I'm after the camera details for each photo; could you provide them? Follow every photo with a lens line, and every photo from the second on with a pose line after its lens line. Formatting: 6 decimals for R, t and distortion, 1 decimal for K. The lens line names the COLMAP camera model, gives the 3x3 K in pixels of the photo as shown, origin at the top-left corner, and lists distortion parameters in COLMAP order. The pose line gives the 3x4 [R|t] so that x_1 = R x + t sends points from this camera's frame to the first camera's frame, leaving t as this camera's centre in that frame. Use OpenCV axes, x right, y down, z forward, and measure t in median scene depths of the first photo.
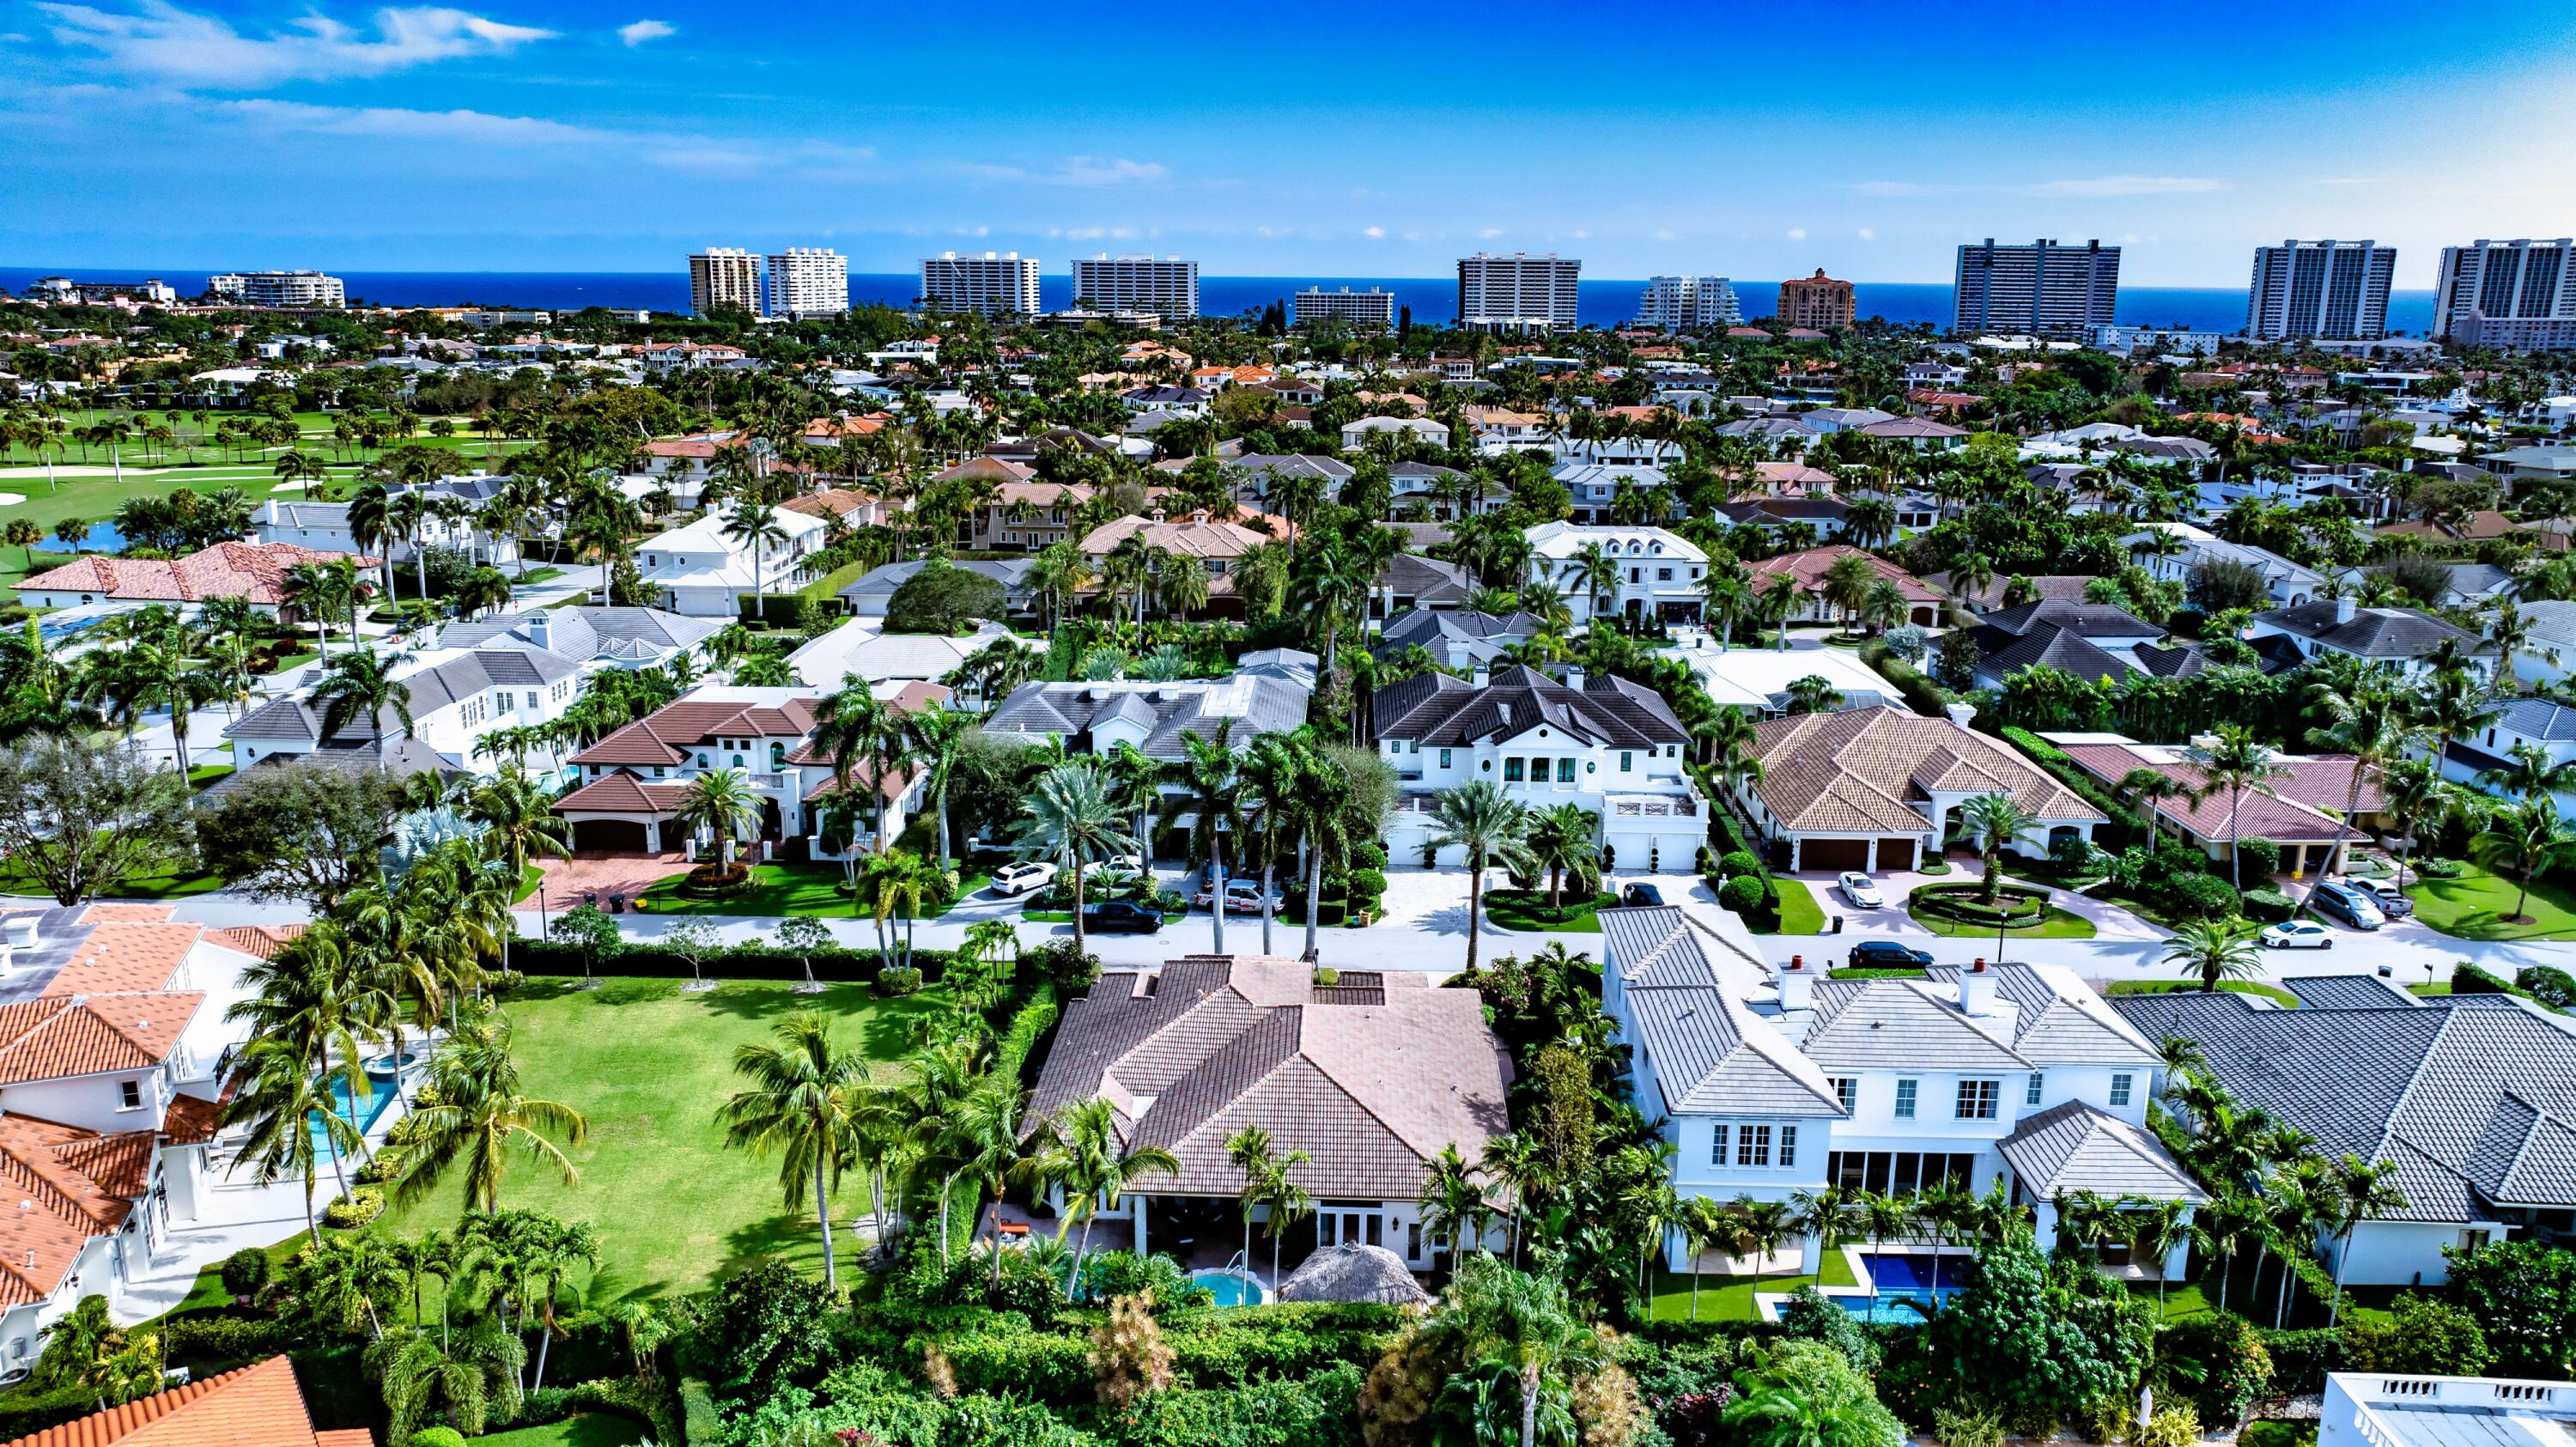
lens RADIAL K [[1802.6, 0, 1295.0], [0, 1802.6, 738.7], [0, 0, 1]] dist [-0.035407, 0.037001]
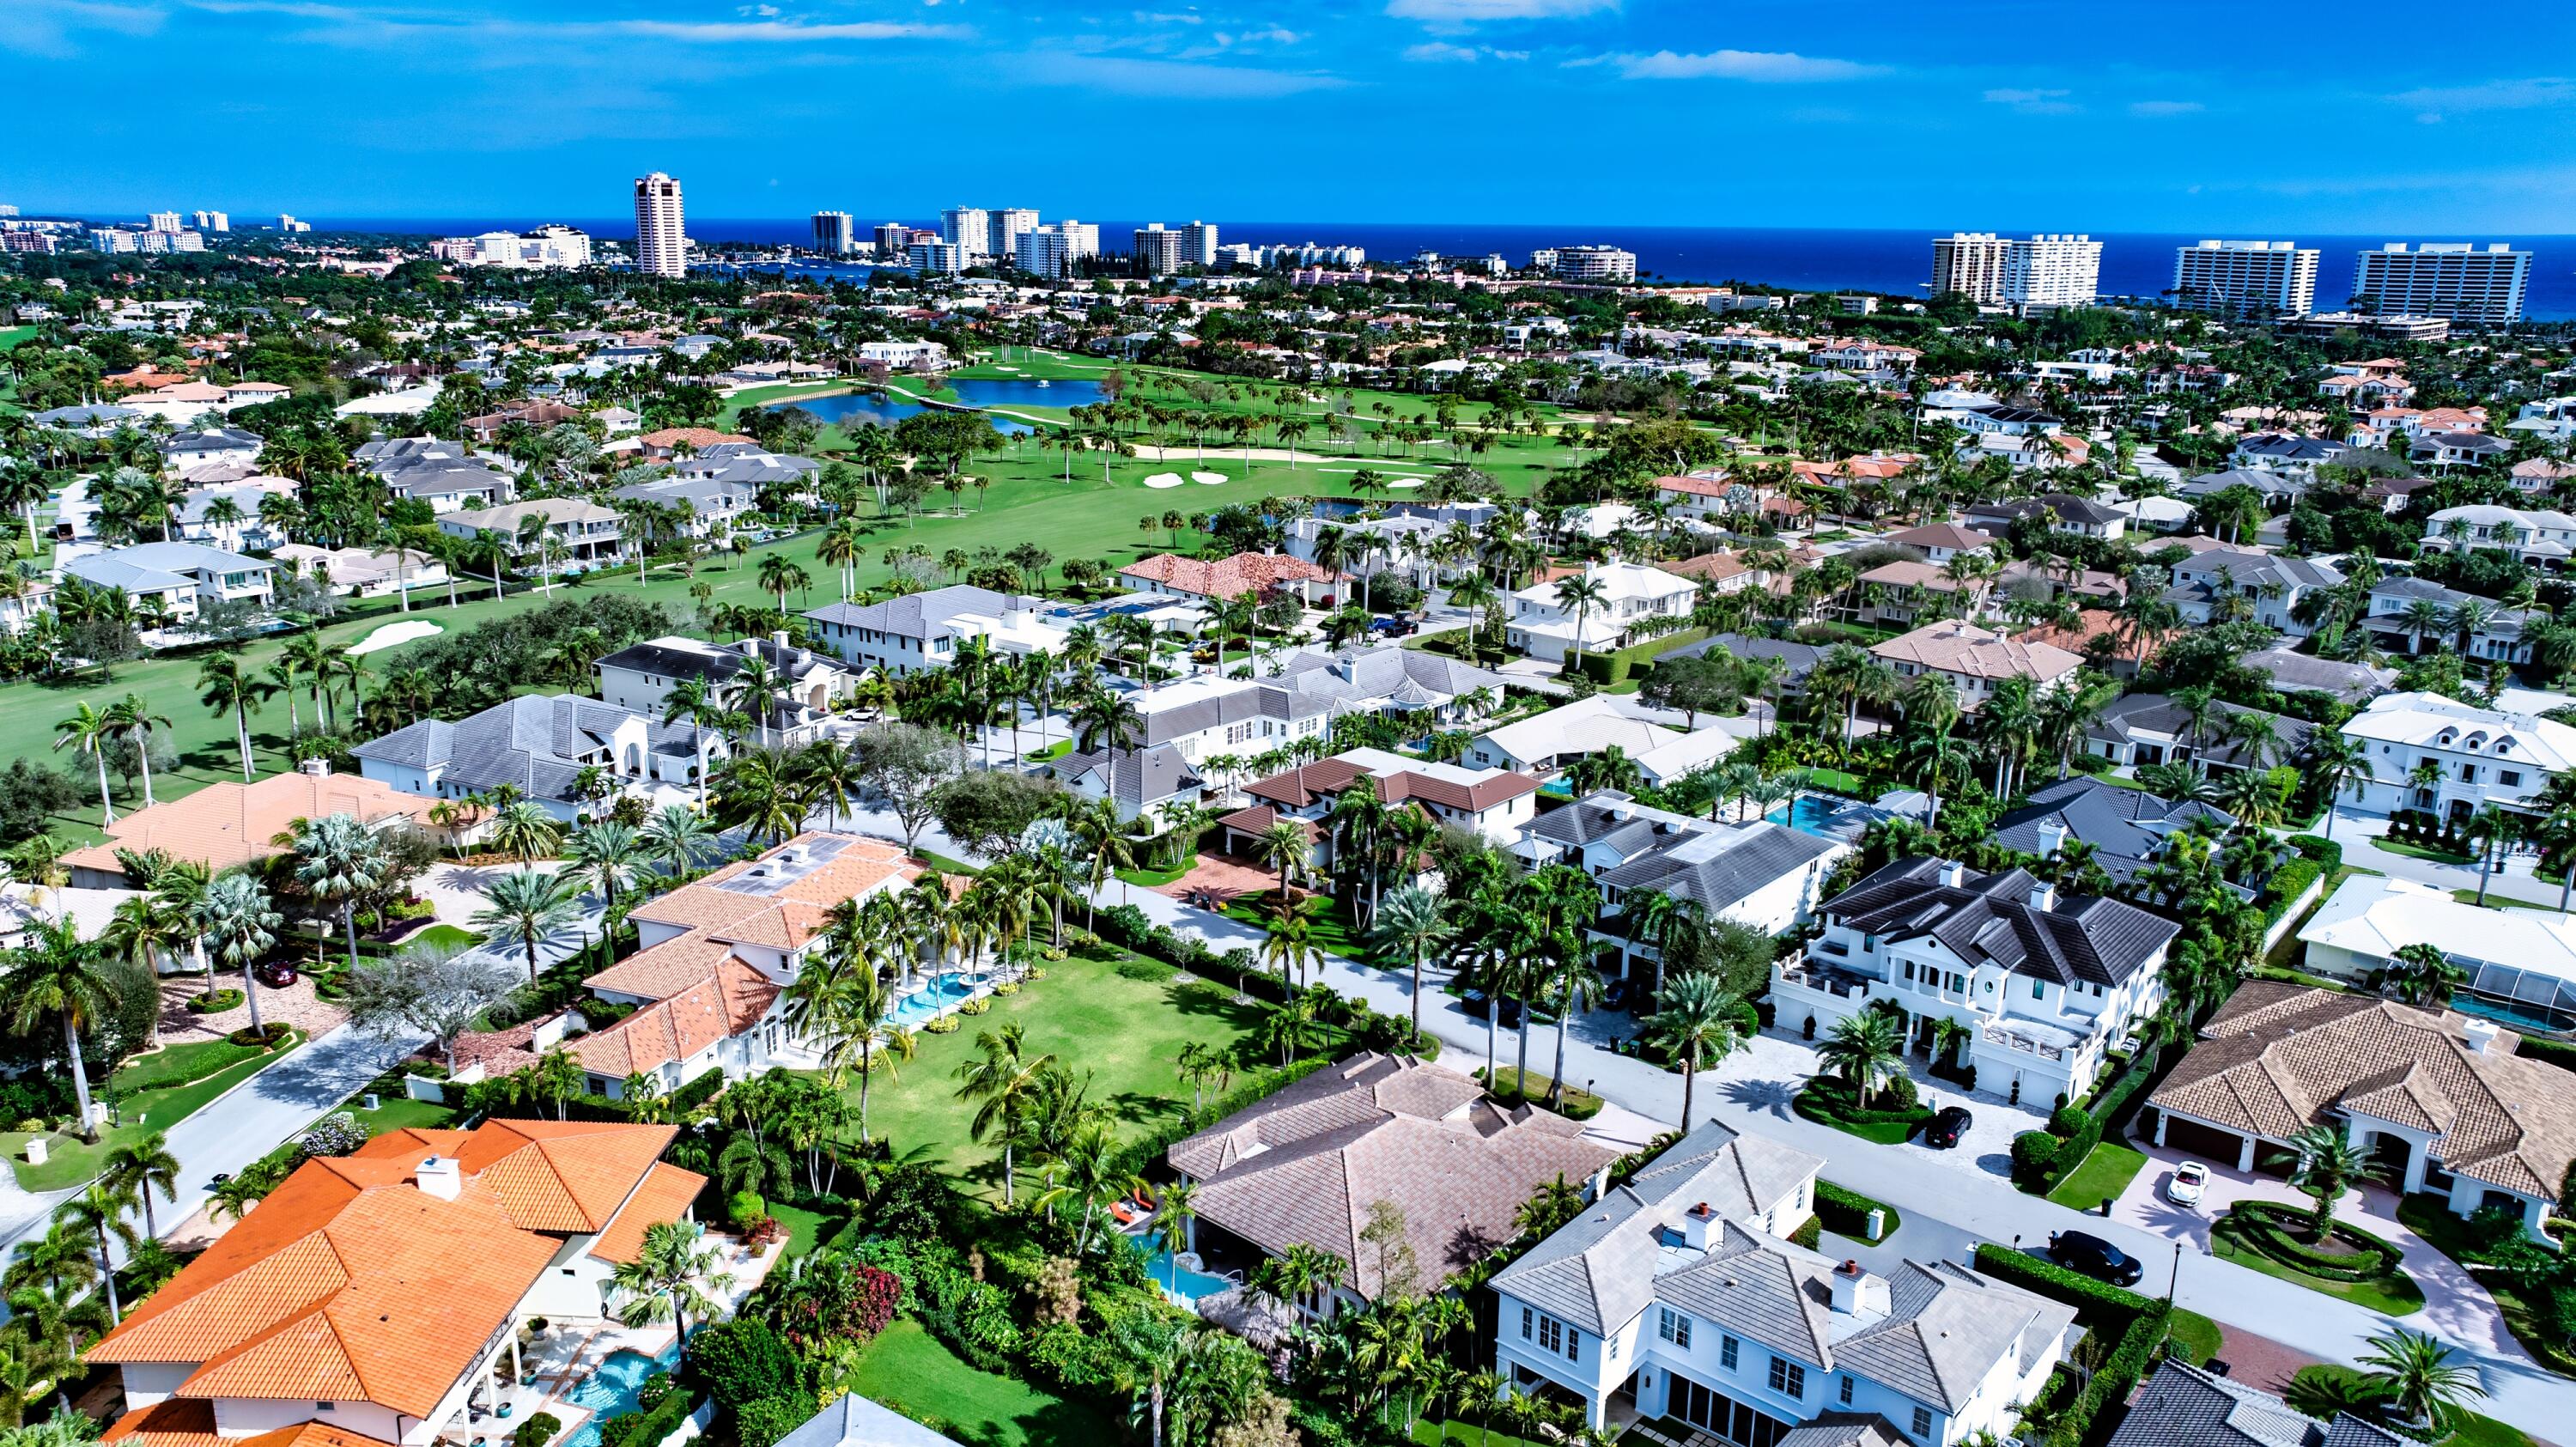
lens RADIAL K [[1802.6, 0, 1300.3], [0, 1802.6, 730.6], [0, 0, 1]] dist [-0.035407, 0.037001]
pose [[0.772541, 0.172121, -0.611192, 0.464947], [-0.160382, 0.984243, 0.074457, -0.142017], [0.614377, 0.040503, 0.787973, -0.054581]]
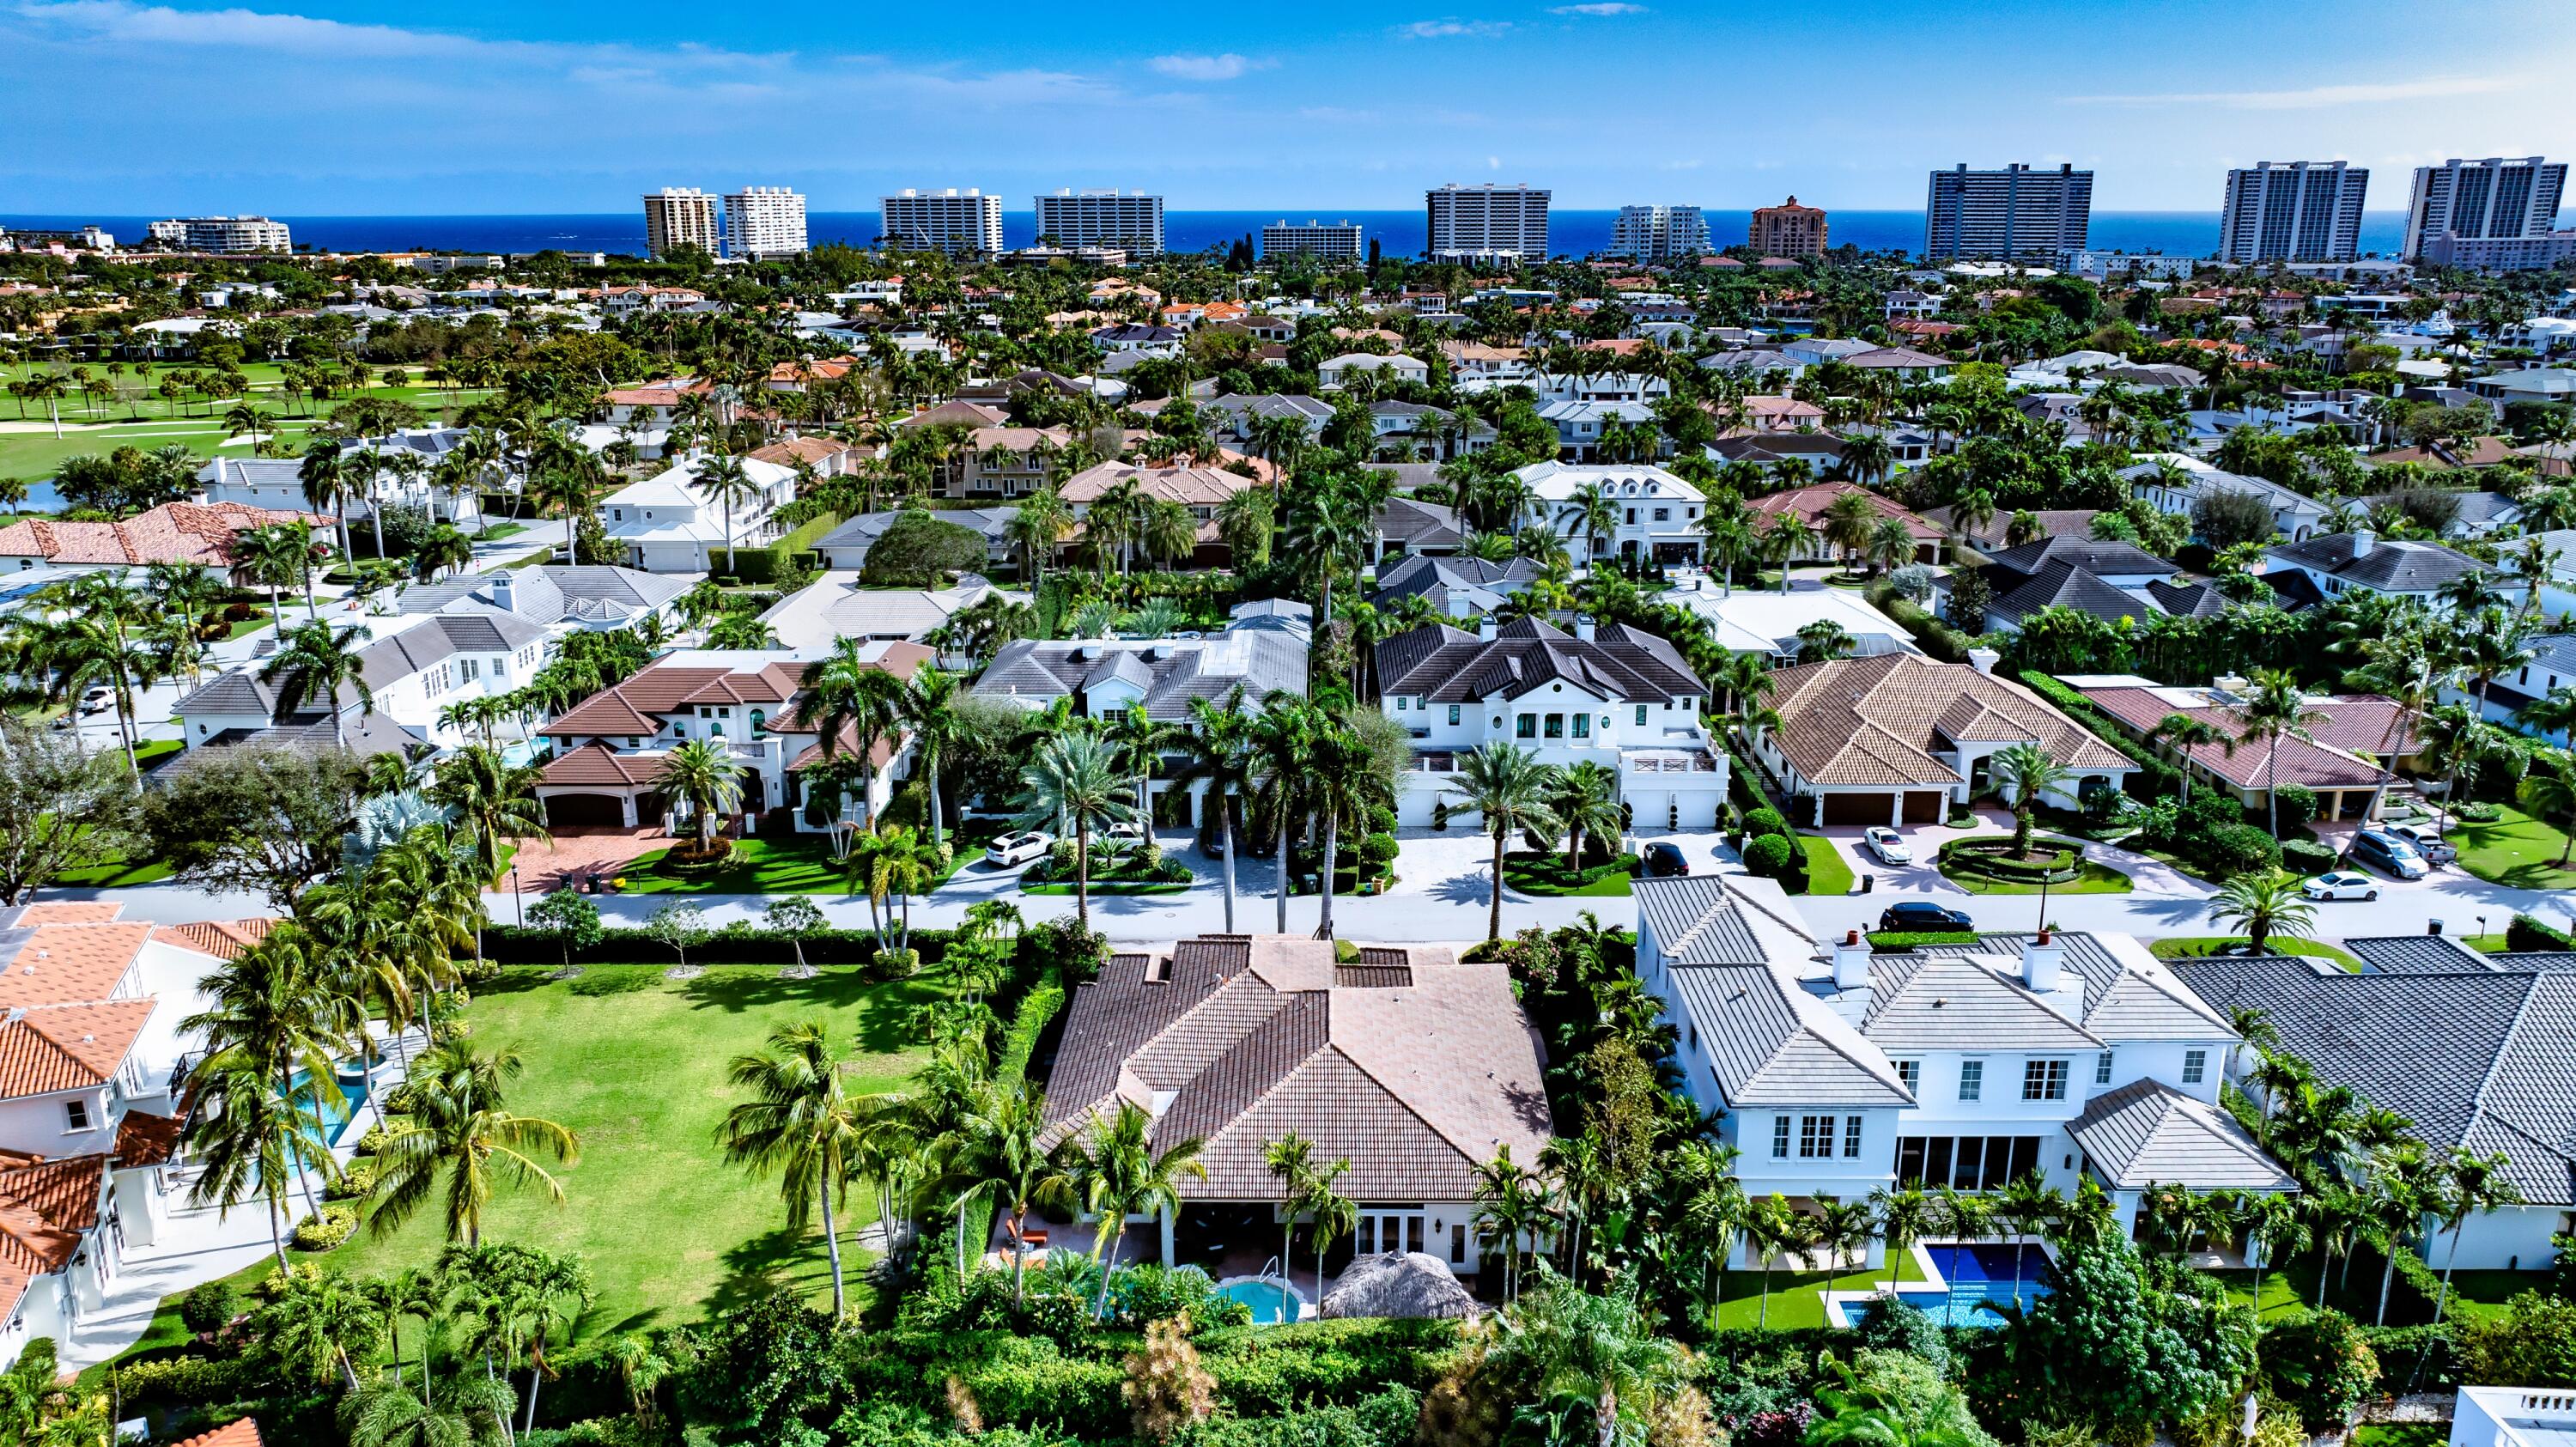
lens RADIAL K [[1802.6, 0, 1297.2], [0, 1802.6, 736.2], [0, 0, 1]] dist [-0.035407, 0.037001]
pose [[0.999723, -0.016395, 0.016914, -0.017467], [0.015823, 0.999316, 0.033418, -0.011521], [-0.017450, -0.033141, 0.999298, 0.039456]]
